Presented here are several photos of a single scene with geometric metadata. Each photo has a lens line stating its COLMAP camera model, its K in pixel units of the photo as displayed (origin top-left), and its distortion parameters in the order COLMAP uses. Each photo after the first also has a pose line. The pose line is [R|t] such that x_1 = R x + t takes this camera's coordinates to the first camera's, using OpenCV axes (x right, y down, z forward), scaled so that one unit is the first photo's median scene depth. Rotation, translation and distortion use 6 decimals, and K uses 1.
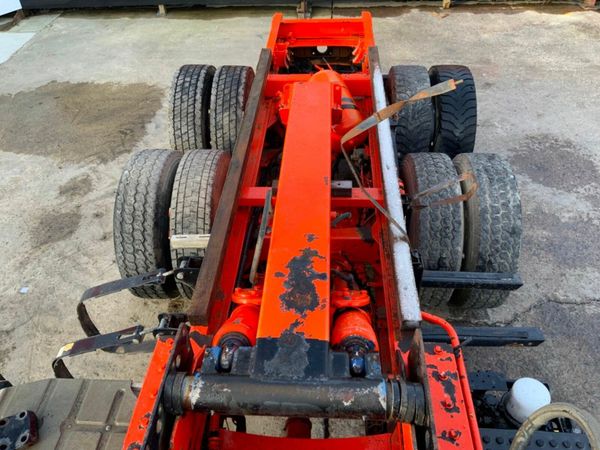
lens RADIAL K [[498.9, 0, 300.0], [0, 498.9, 225.0], [0, 0, 1]] dist [0.063681, -0.116826]
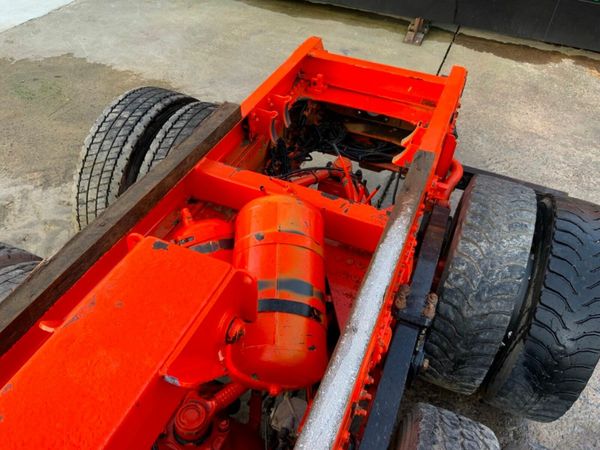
lens RADIAL K [[498.9, 0, 300.0], [0, 498.9, 225.0], [0, 0, 1]] dist [0.063681, -0.116826]
pose [[0.943530, 0.276644, -0.182259, 0.076932], [-0.274502, 0.960859, 0.037390, -0.151900], [0.185469, 0.014752, 0.982539, 0.278627]]
